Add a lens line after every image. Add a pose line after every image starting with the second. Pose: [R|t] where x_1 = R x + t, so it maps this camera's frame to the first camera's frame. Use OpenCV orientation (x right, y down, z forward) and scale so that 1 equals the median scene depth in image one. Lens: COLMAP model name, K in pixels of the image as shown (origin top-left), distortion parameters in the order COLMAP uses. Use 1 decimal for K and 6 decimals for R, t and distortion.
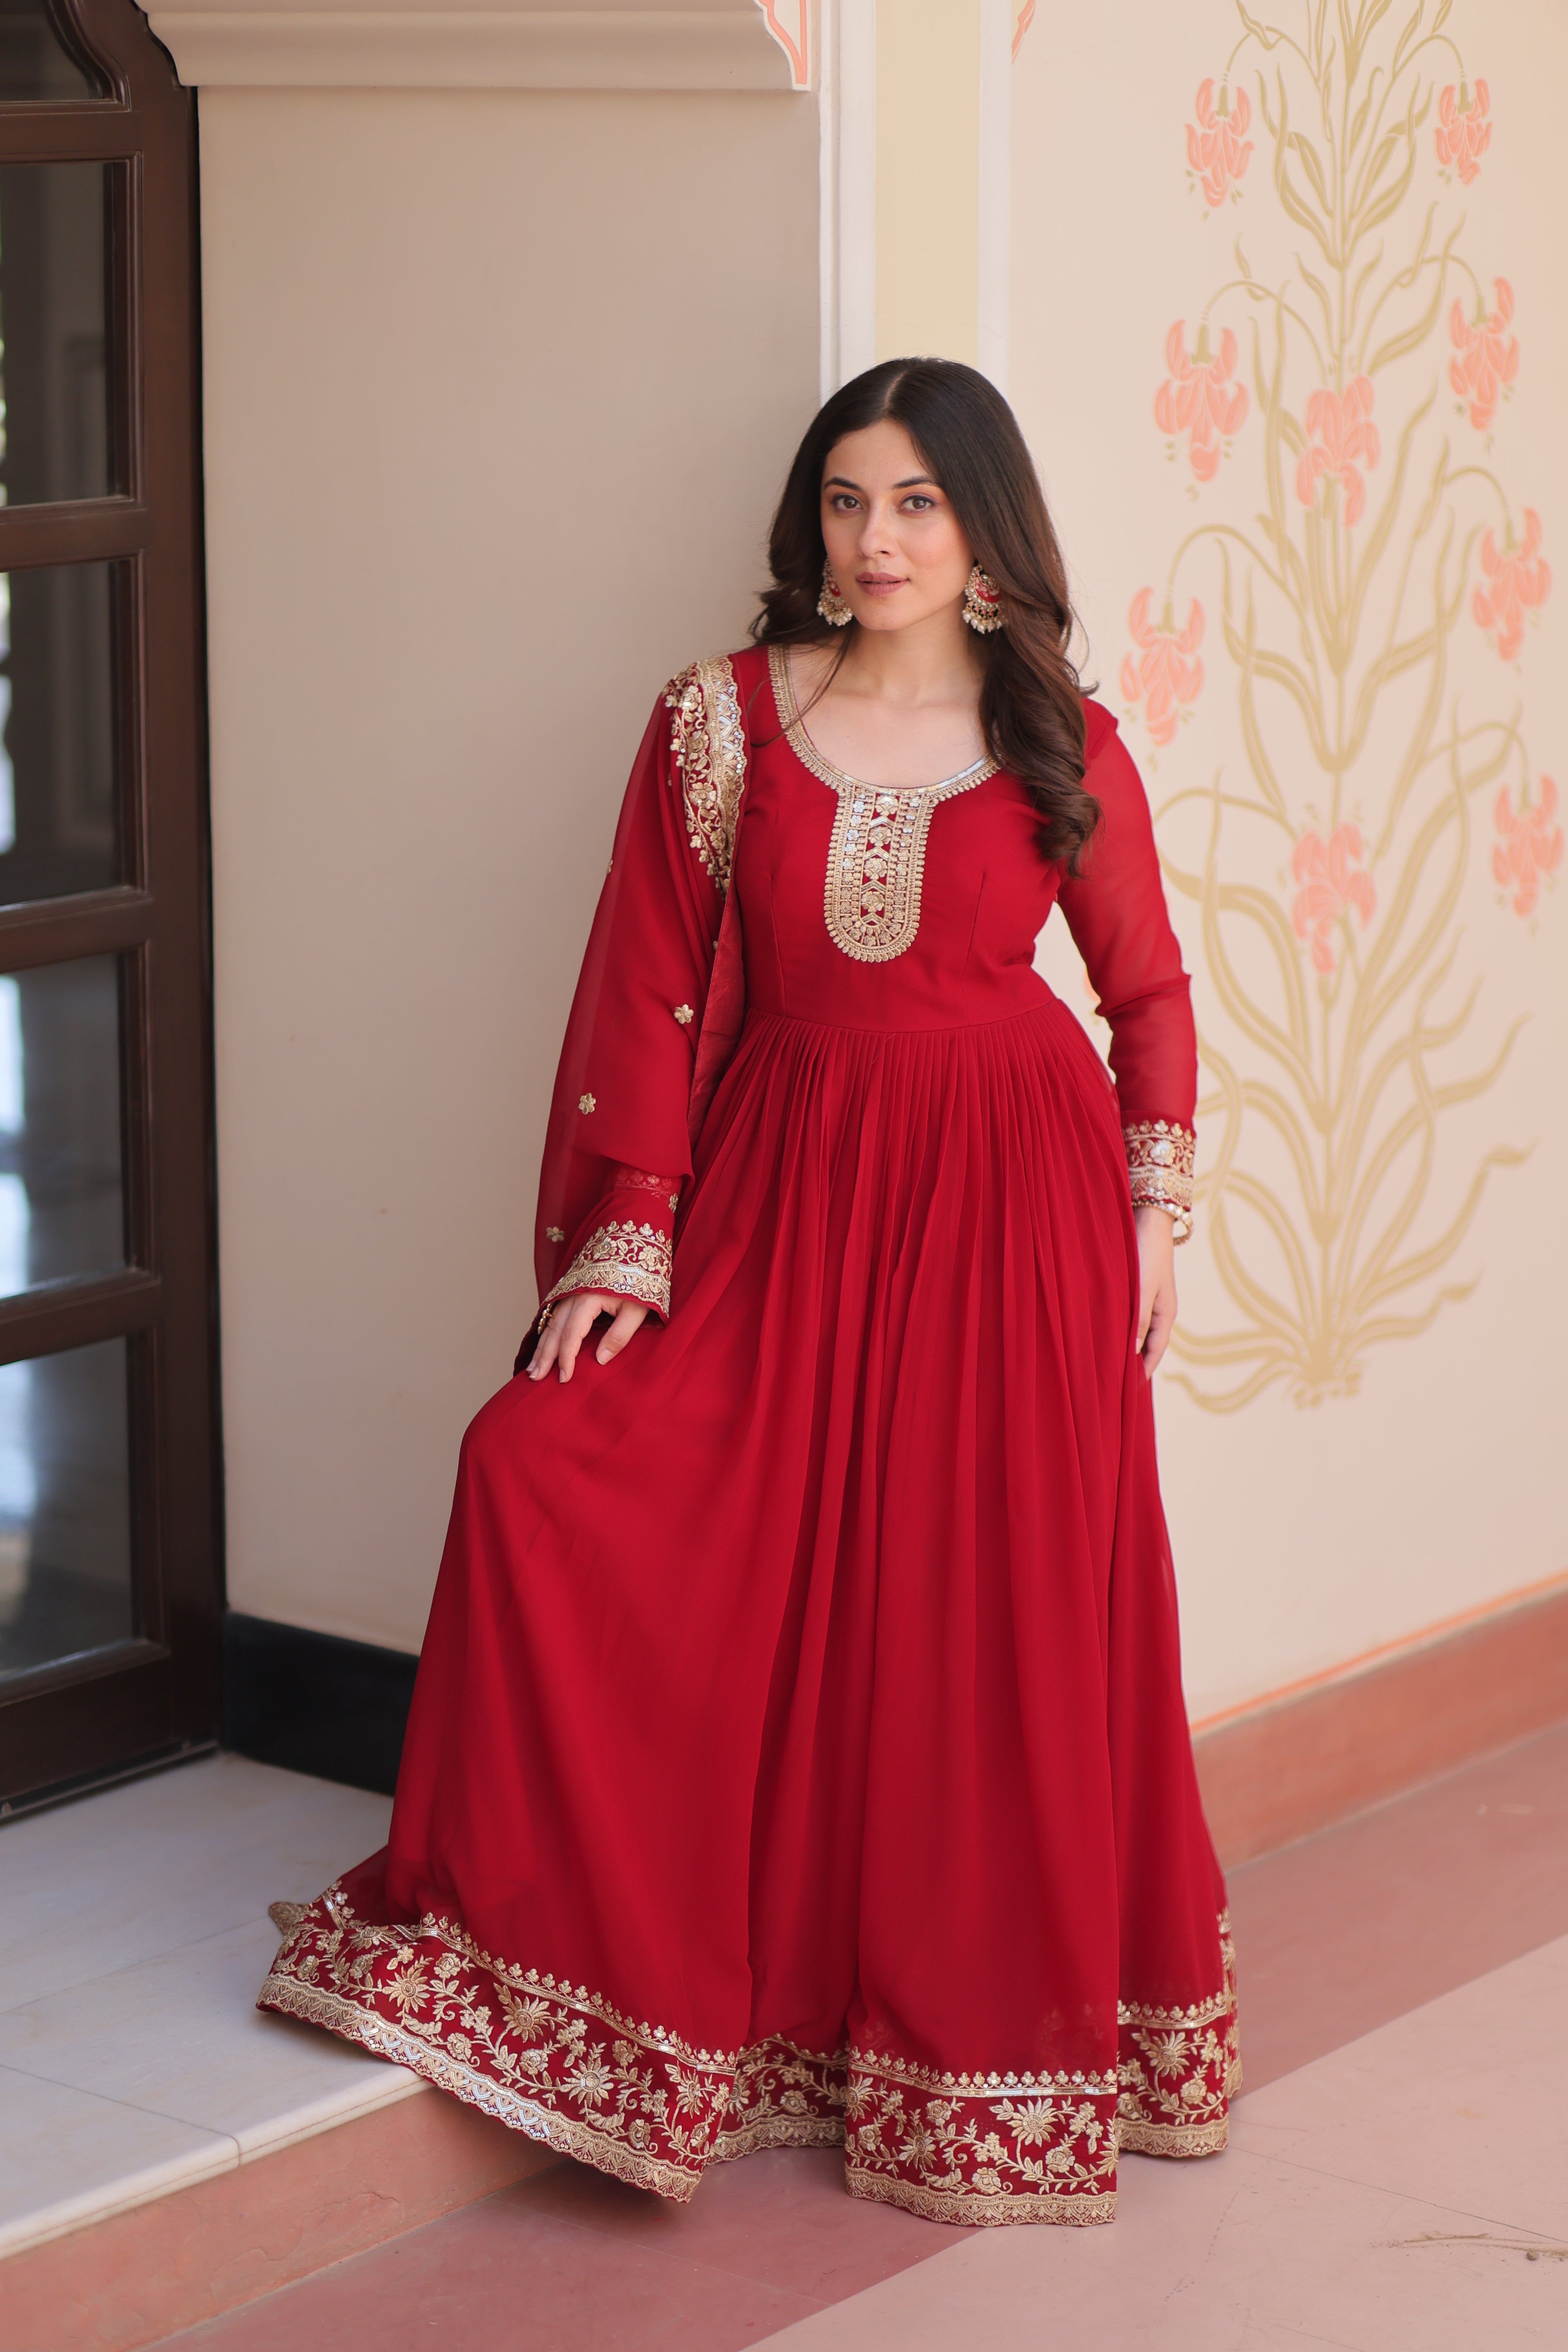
lens RADIAL K [[5385.2, 0, 784.0], [0, 5385.2, 1176.0], [0, 0, 1]] dist [-0.019858, -1.663444]
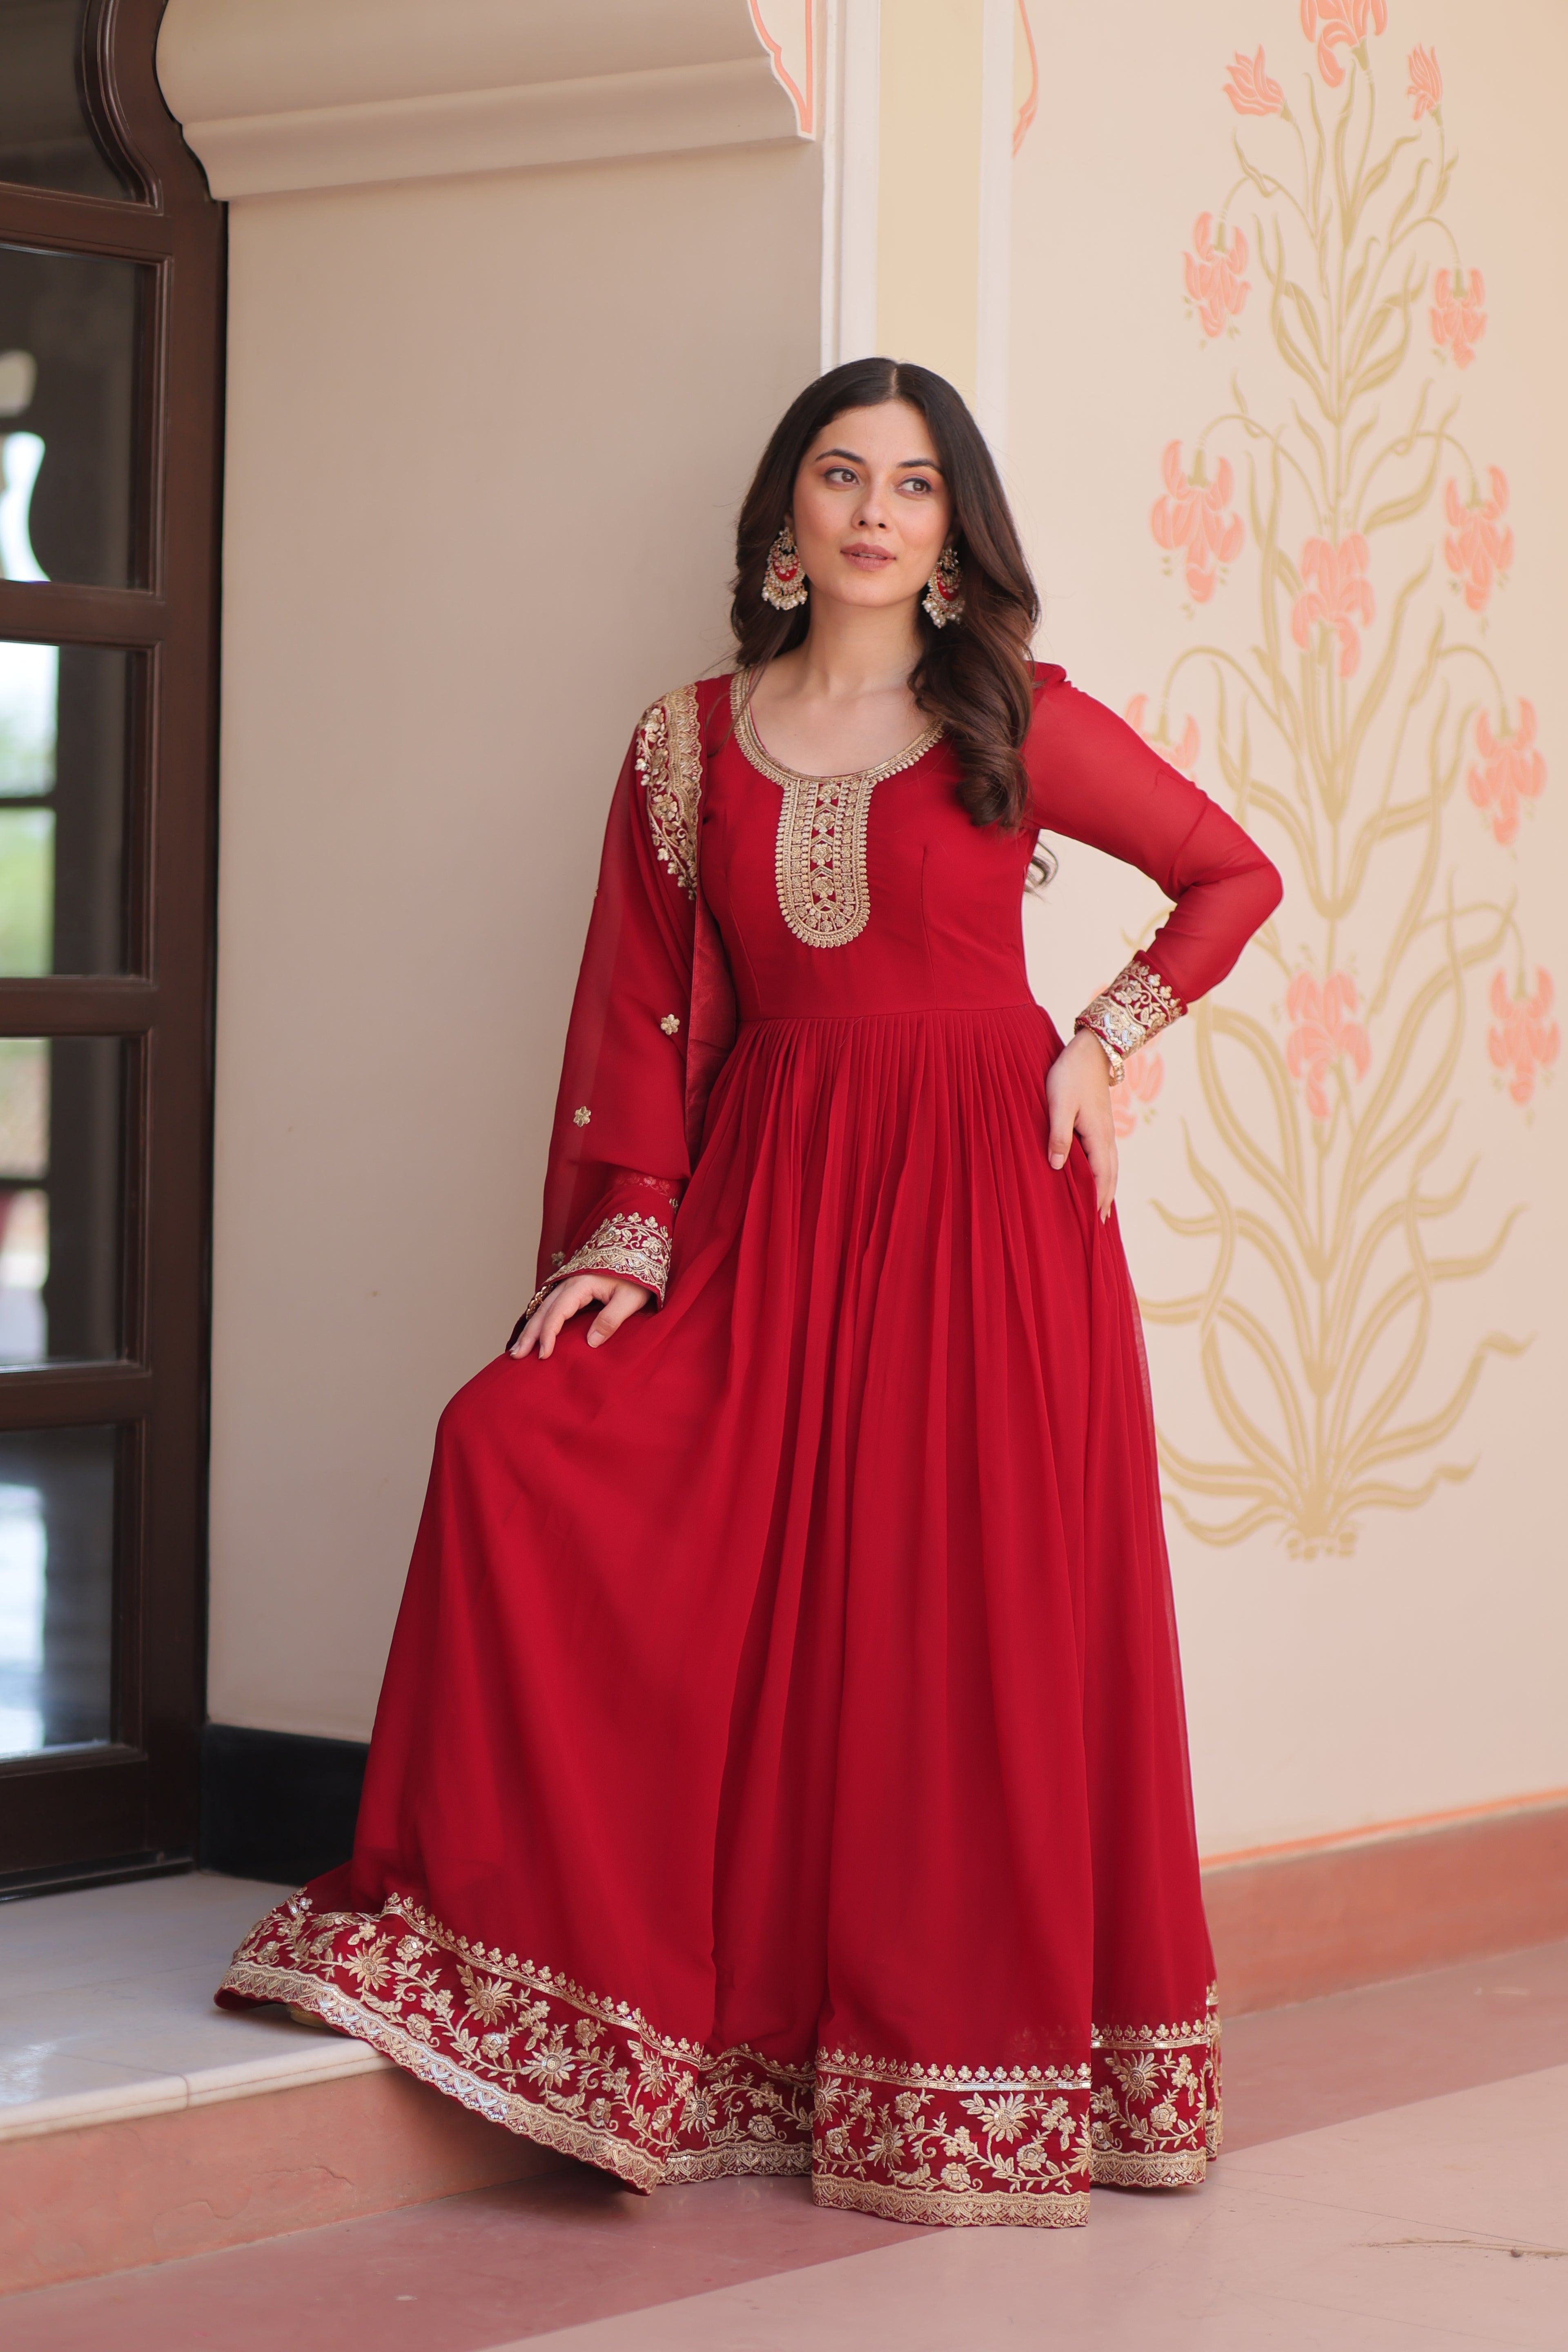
lens RADIAL K [[5385.2, 0, 784.0], [0, 5385.2, 1176.0], [0, 0, 1]] dist [-0.019858, -1.663444]
pose [[0.999782, 0.017803, -0.010871, 0.011642], [-0.019325, 0.986695, -0.161427, 0.138476], [0.007852, 0.161602, 0.986825, 0.007803]]
